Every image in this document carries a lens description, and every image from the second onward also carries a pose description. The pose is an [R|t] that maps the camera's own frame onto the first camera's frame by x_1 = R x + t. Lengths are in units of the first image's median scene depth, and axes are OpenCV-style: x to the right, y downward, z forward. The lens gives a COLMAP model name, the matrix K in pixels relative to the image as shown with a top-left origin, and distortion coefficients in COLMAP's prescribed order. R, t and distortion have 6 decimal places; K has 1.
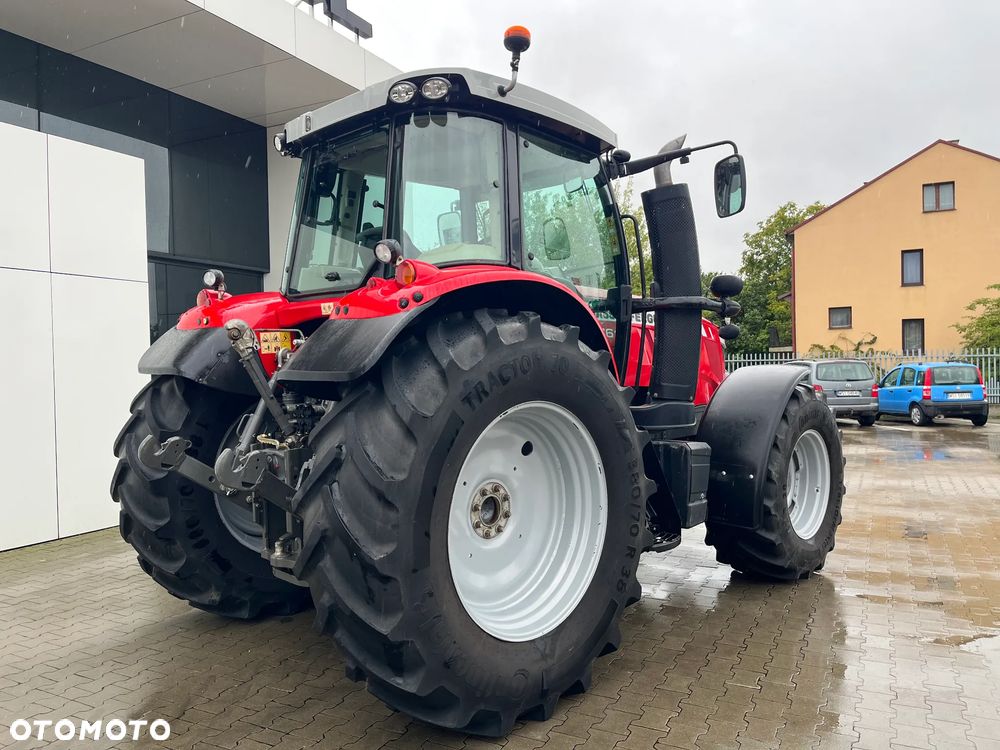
lens RADIAL K [[757.5, 0, 510.0], [0, 757.5, 375.6], [0, 0, 1]] dist [0.043716, -0.003026]
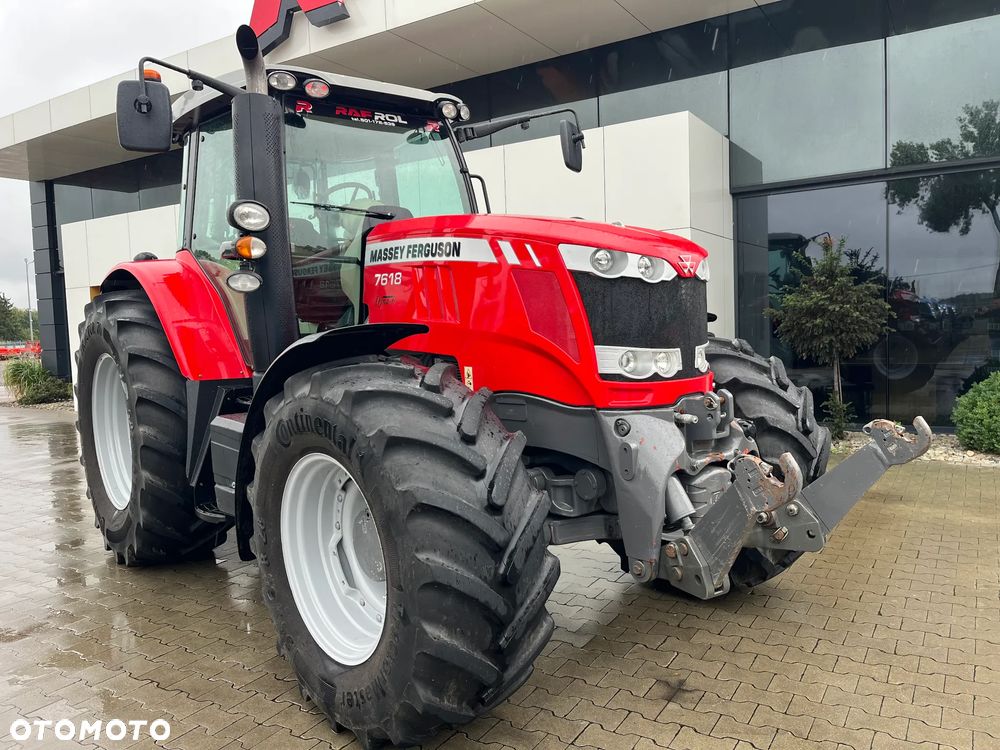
lens RADIAL K [[758.3, 0, 497.9], [0, 758.3, 369.7], [0, 0, 1]] dist [0.044740, -0.005443]
pose [[-0.102605, 0.085803, -0.991015, 1.182183], [0.025257, 0.996176, 0.083635, -0.033668], [0.994401, -0.016449, -0.104380, 1.566763]]
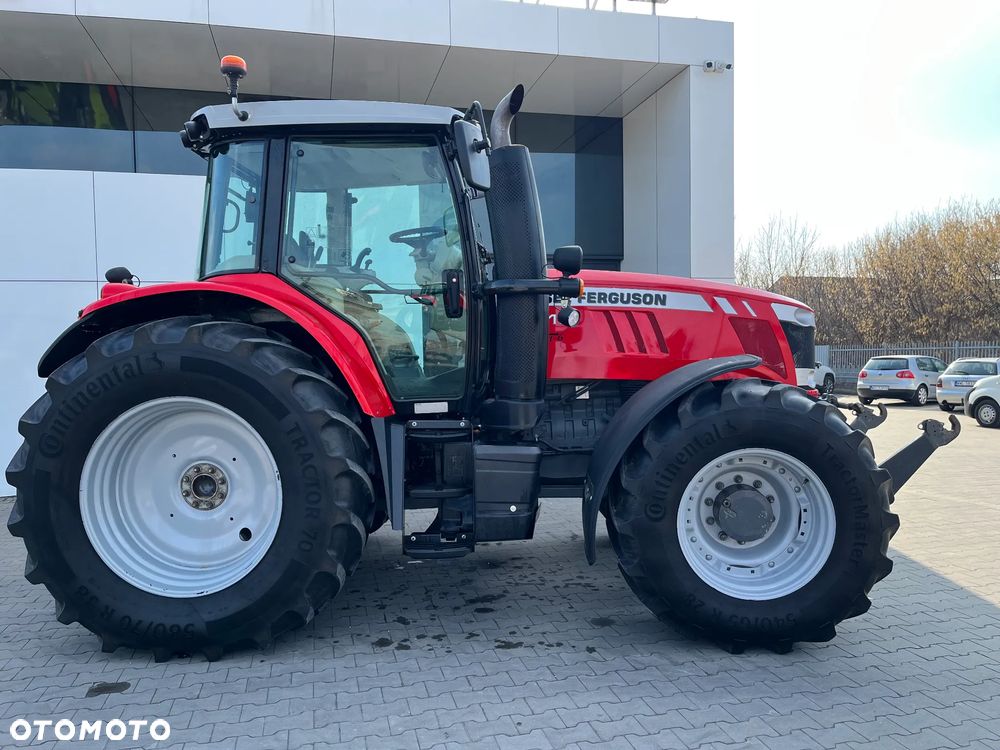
lens RADIAL K [[755.2, 0, 500.9], [0, 755.2, 377.8], [0, 0, 1]] dist [0.038069, -0.006676]
pose [[0.680680, 0.022197, -0.732245, 0.991443], [0.010148, 0.999159, 0.039722, -0.029456], [0.732511, -0.034469, 0.679882, 0.468130]]
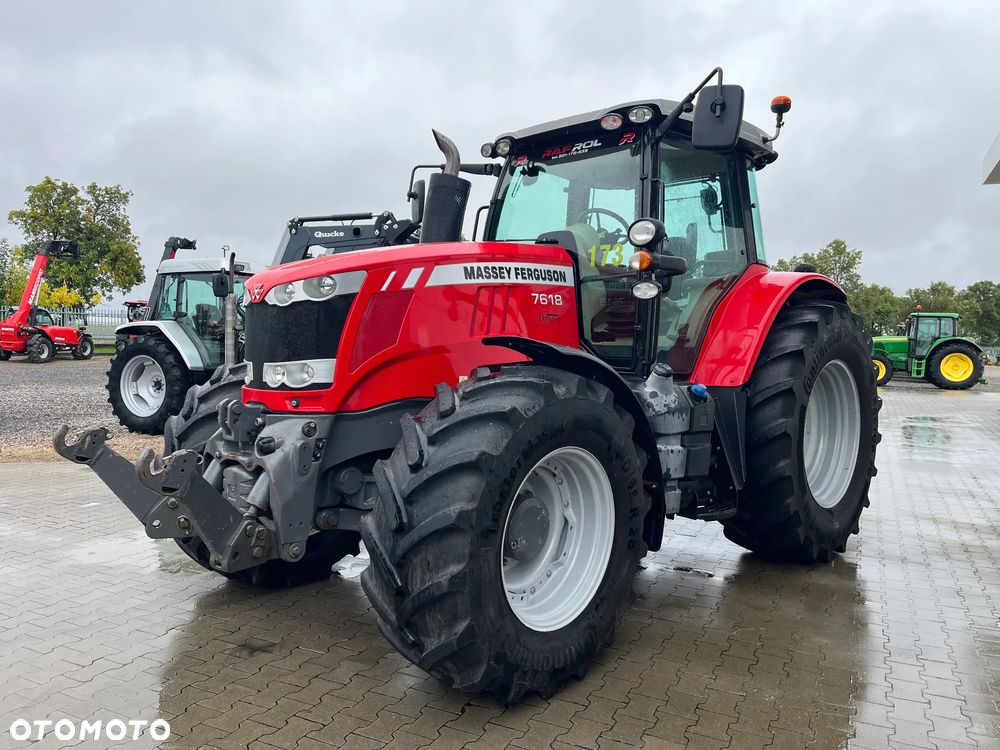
lens RADIAL K [[755.2, 0, 500.9], [0, 755.2, 377.8], [0, 0, 1]] dist [0.038069, -0.006676]
pose [[-0.999946, -0.009071, -0.005024, 0.159590], [-0.009418, 0.997214, 0.073994, -0.037710], [0.004338, 0.074038, -0.997246, 2.529899]]
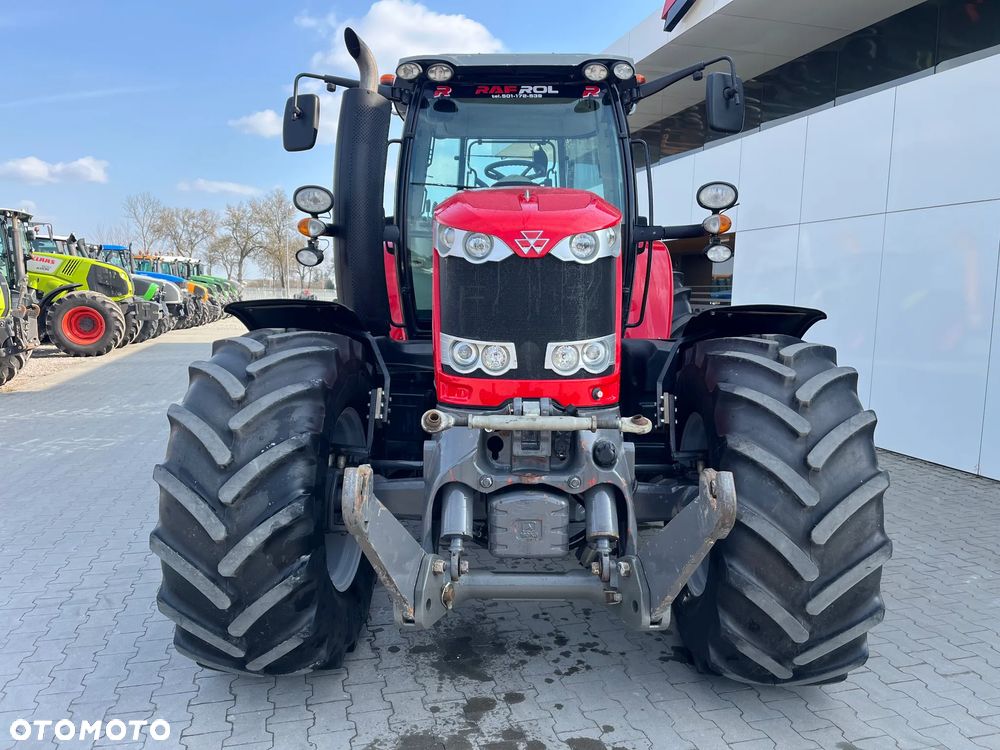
lens RADIAL K [[755.2, 0, 500.9], [0, 755.2, 377.8], [0, 0, 1]] dist [0.038069, -0.006676]
pose [[-0.716022, 0.075728, -0.693958, 0.869699], [-0.012604, 0.992534, 0.121315, -0.034262], [0.697964, 0.095611, -0.709722, 2.087913]]
